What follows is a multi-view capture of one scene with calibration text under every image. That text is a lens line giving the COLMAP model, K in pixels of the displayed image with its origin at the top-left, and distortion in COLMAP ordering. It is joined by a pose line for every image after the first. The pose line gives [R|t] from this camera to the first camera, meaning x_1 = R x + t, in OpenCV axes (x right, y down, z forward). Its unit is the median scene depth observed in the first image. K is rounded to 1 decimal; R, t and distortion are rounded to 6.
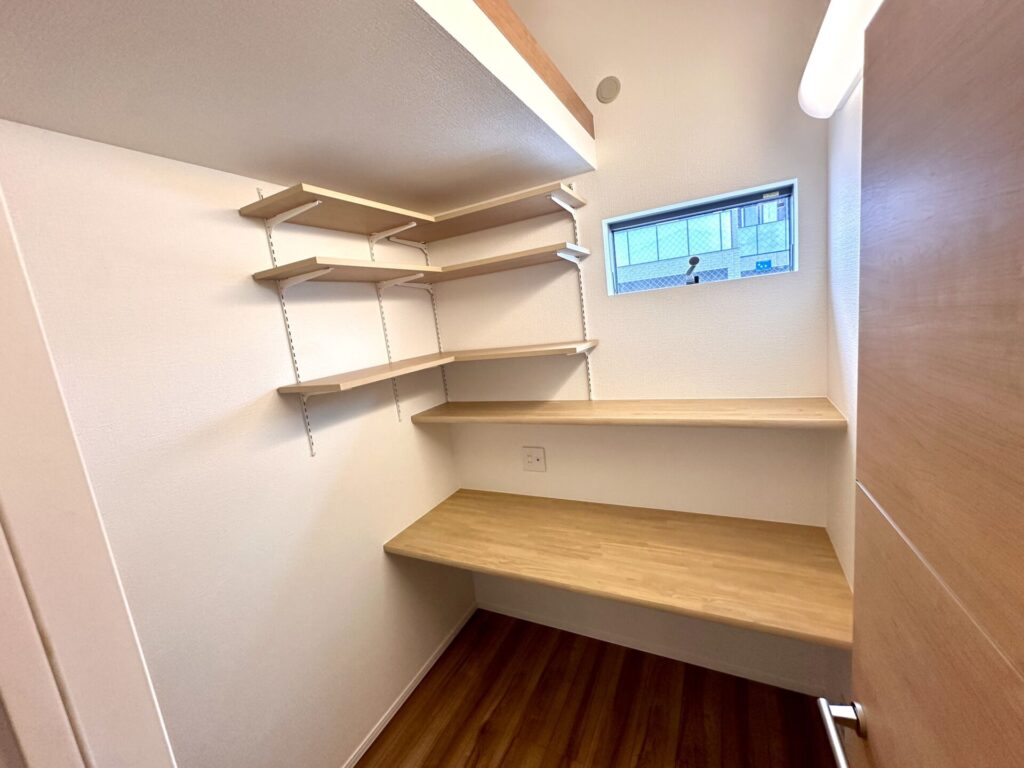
lens RADIAL K [[411.9, 0, 509.5], [0, 411.9, 385.3], [0, 0, 1]] dist [-0.004464, 0.000296]
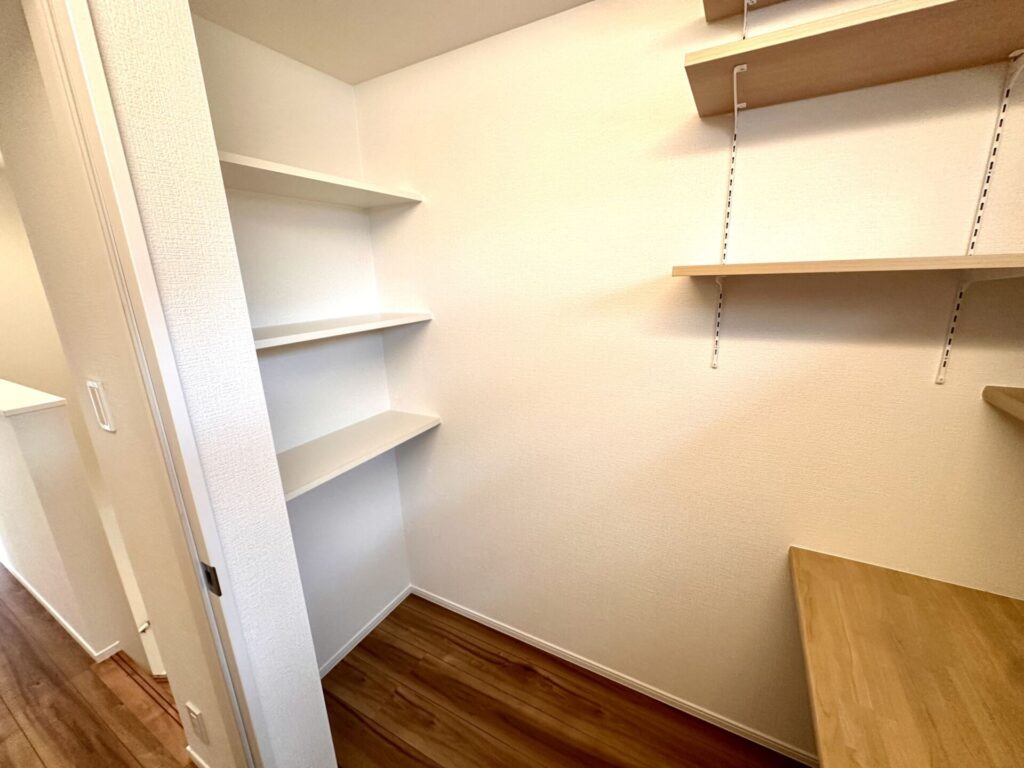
lens RADIAL K [[411.9, 0, 514.3], [0, 411.9, 380.5], [0, 0, 1]] dist [-0.004464, 0.000296]
pose [[-0.019360, 0.366841, -0.930082, 0.208976], [-0.129583, 0.921490, 0.366149, -0.031237], [0.991380, 0.127611, 0.029696, 0.523975]]
